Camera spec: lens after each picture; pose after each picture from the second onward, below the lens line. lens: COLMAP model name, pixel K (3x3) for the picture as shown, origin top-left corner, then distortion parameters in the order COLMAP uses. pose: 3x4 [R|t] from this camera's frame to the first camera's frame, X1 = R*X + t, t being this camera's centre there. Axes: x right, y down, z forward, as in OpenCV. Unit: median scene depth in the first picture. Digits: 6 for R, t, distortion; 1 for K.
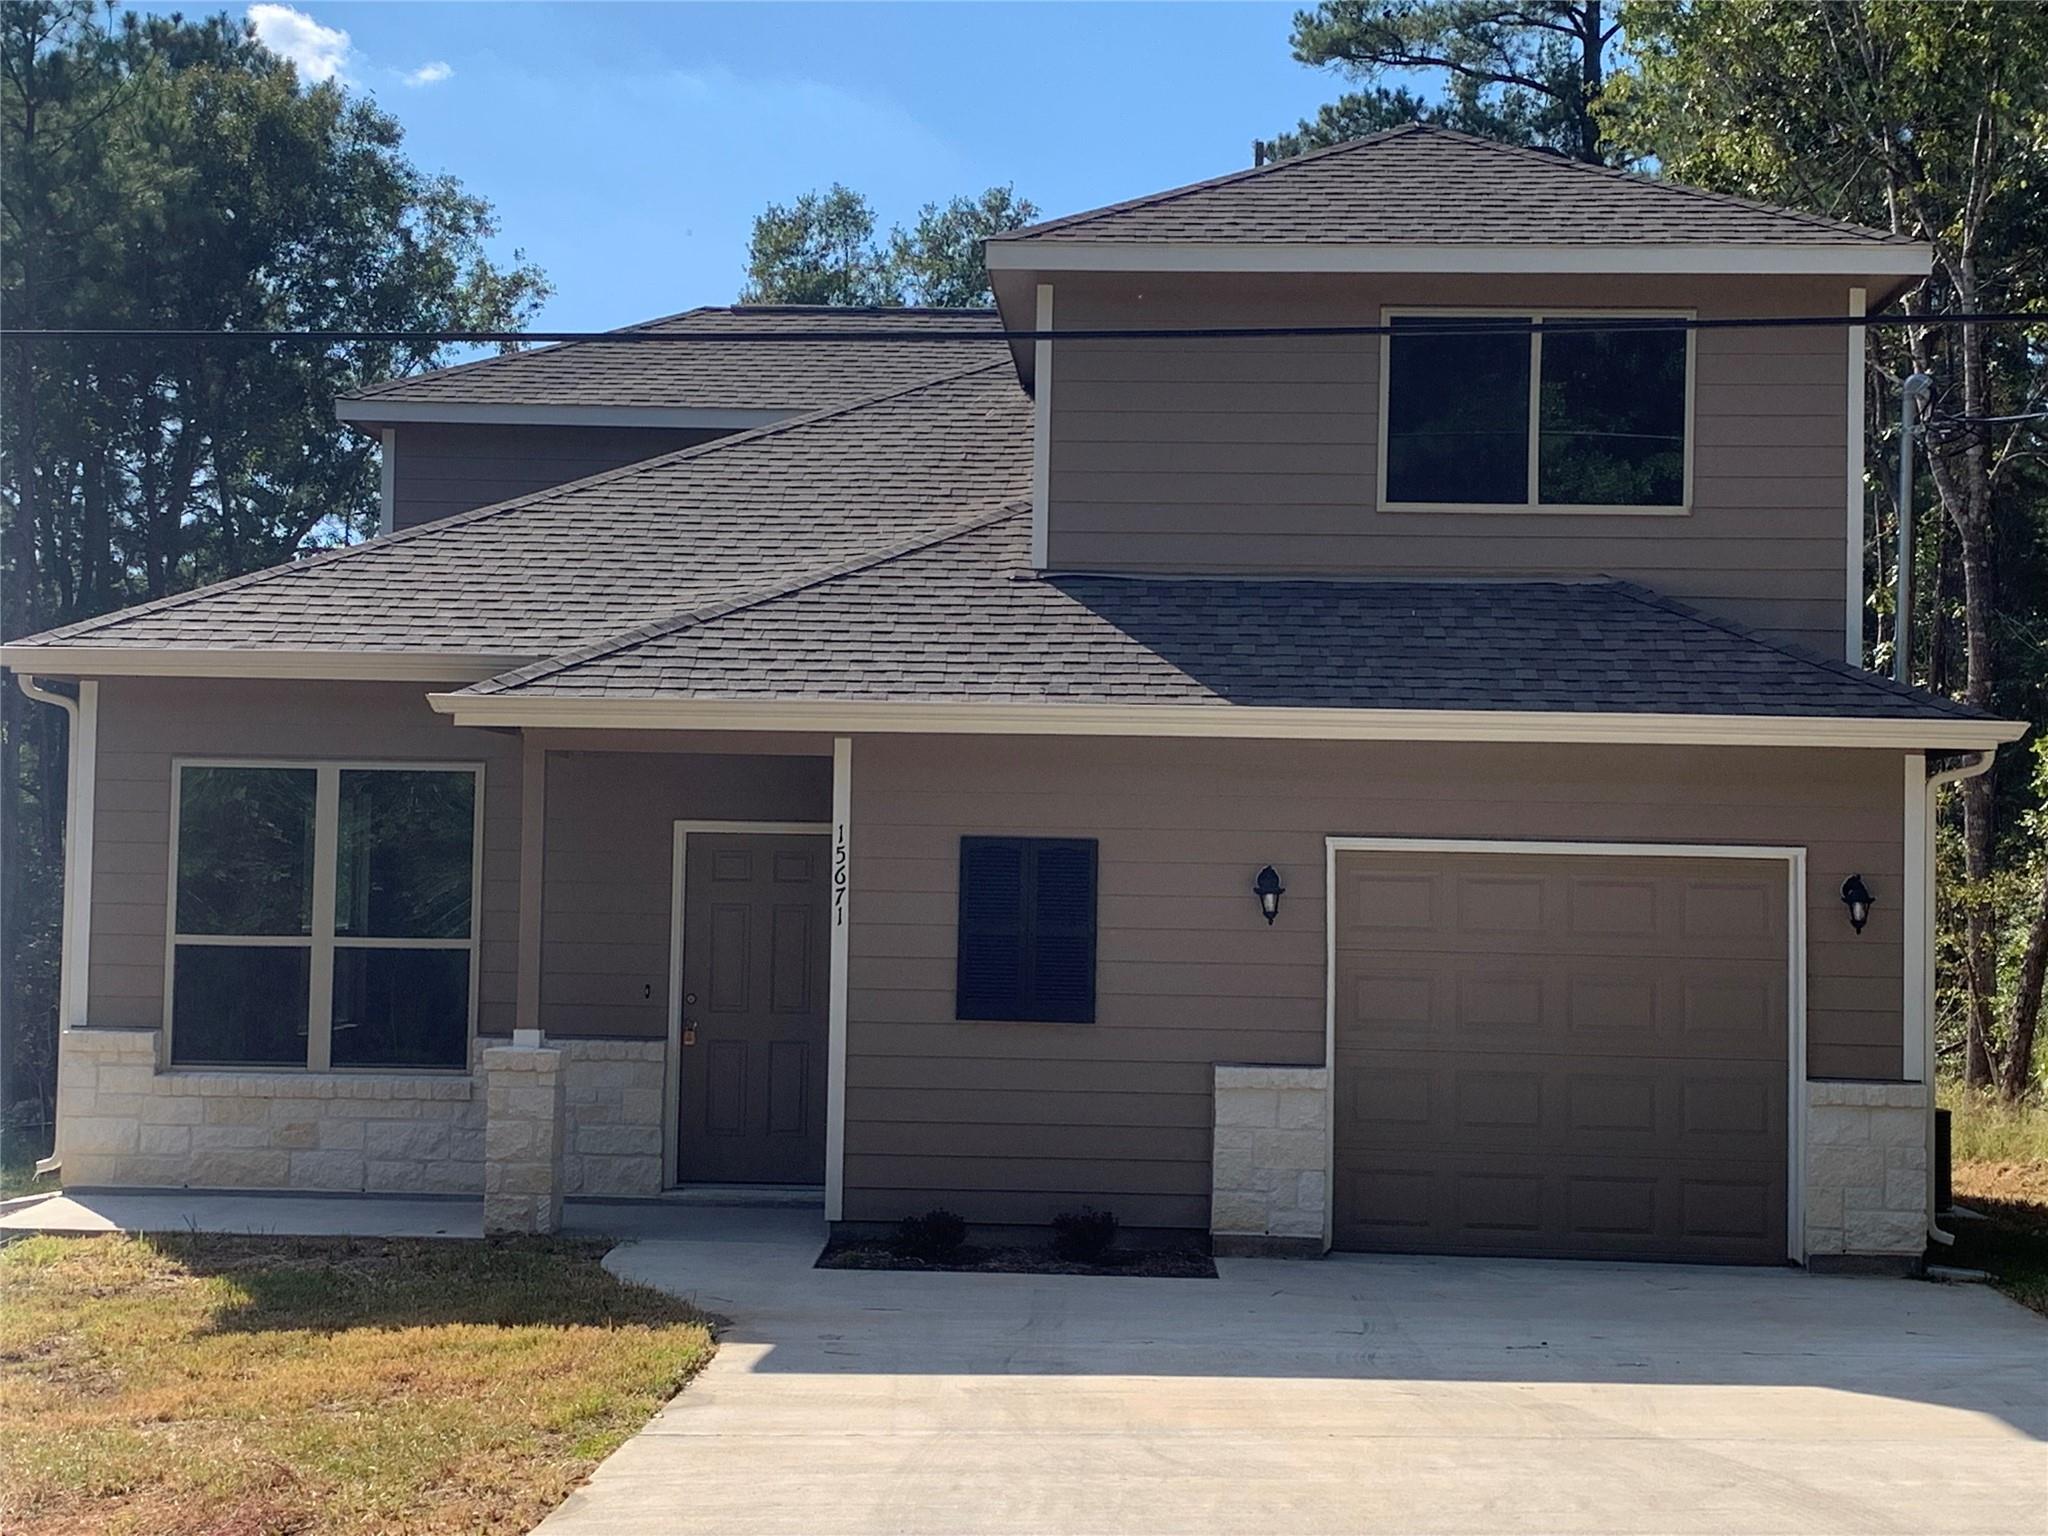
lens RADIAL K [[3111.7, 0, 1024.0], [0, 3111.7, 768.0], [0, 0, 1]] dist [0.205612, -0.653985]
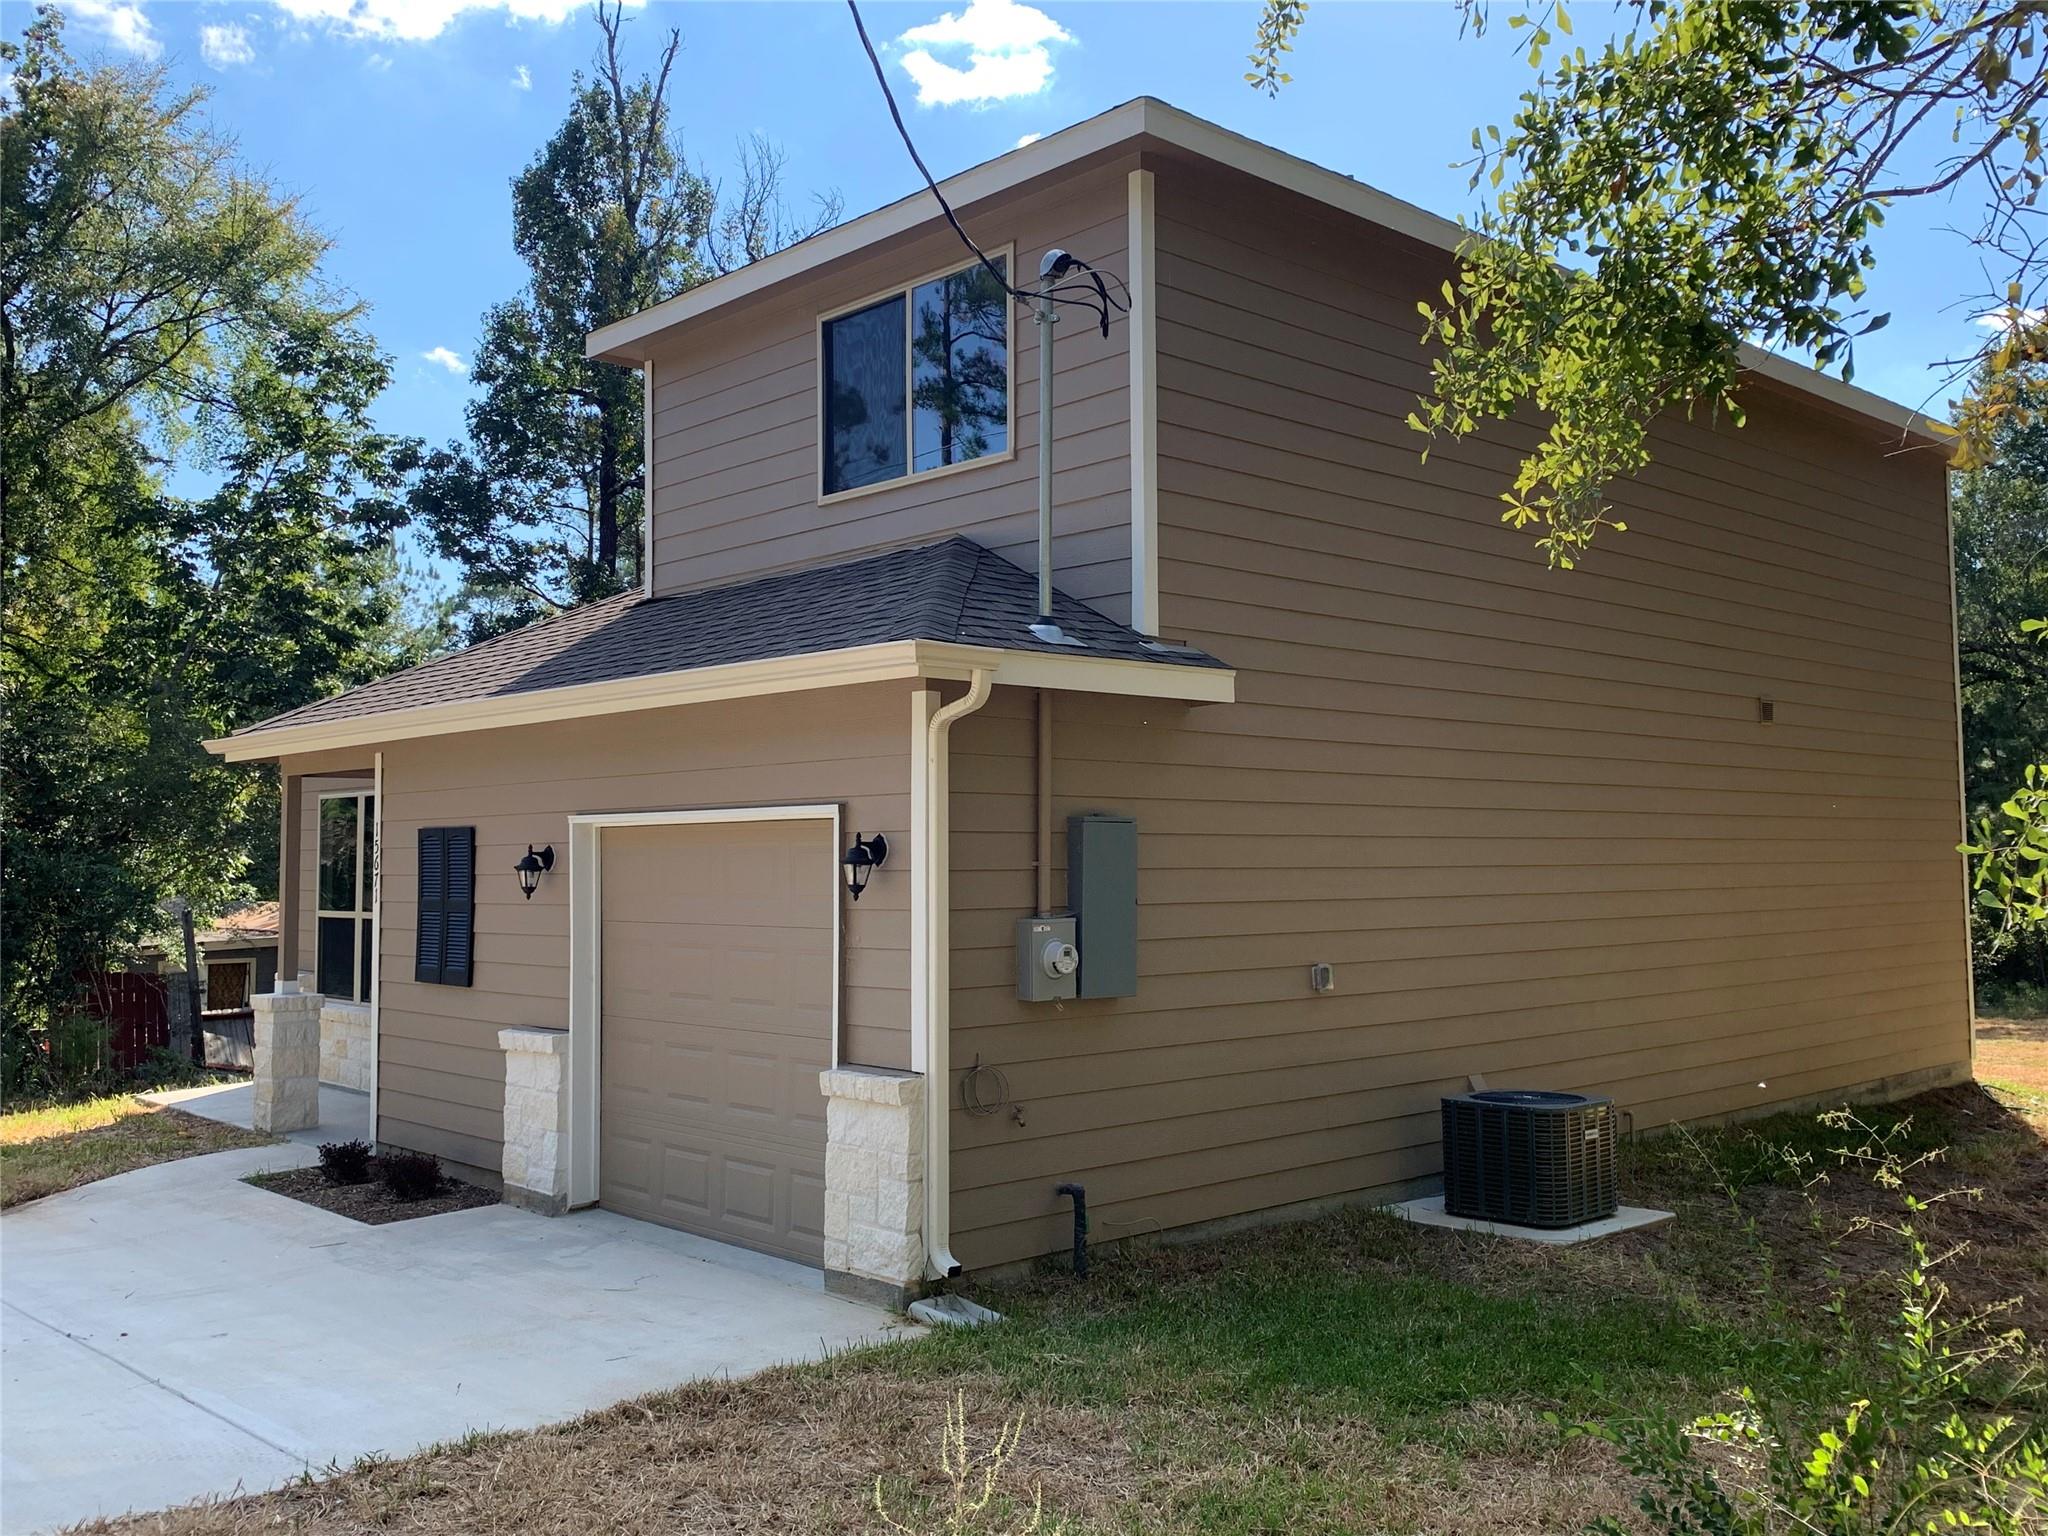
lens RADIAL K [[1779.8, 0, 1024.0], [0, 1779.8, 768.0], [0, 0, 1]] dist [0.111698, 0.001624]
pose [[0.717626, -0.061032, -0.693749, 0.573939], [0.048279, 0.998116, -0.037867, 0.033448], [0.694753, -0.006319, 0.719221, 0.607371]]
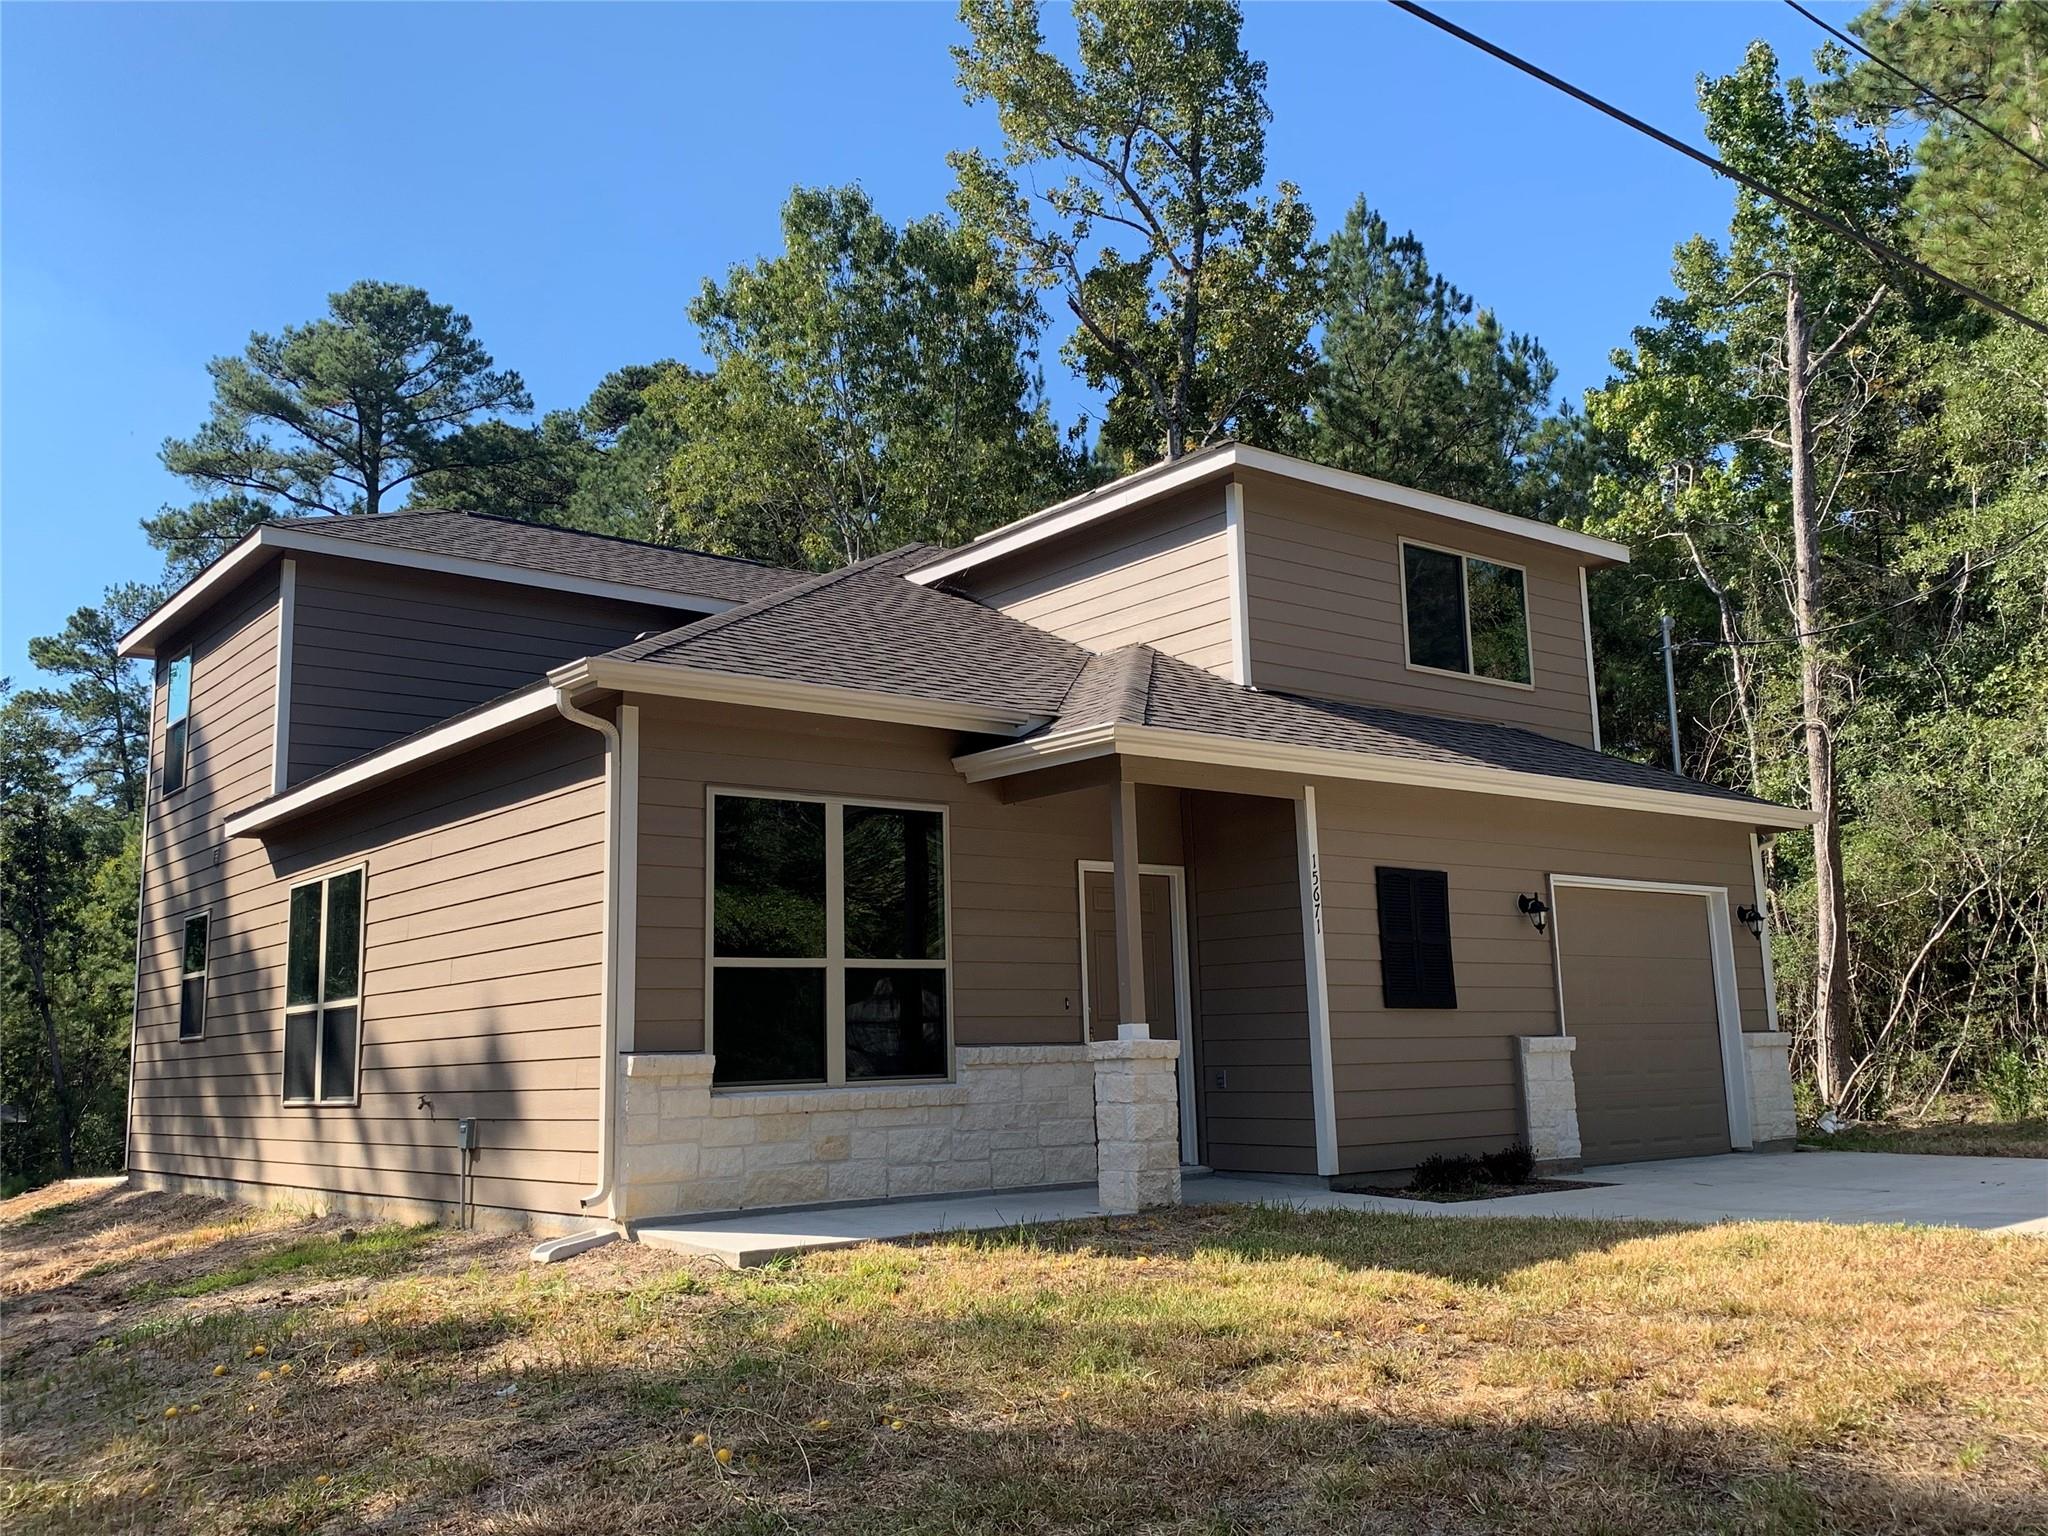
lens RADIAL K [[1779.8, 0, 1024.0], [0, 1779.8, 768.0], [0, 0, 1]] dist [0.111698, 0.001624]
pose [[0.750967, 0.065939, 0.657040, -0.571522], [0.018457, 0.992517, -0.120702, 0.062943], [-0.660082, 0.102771, 0.744130, 0.489644]]
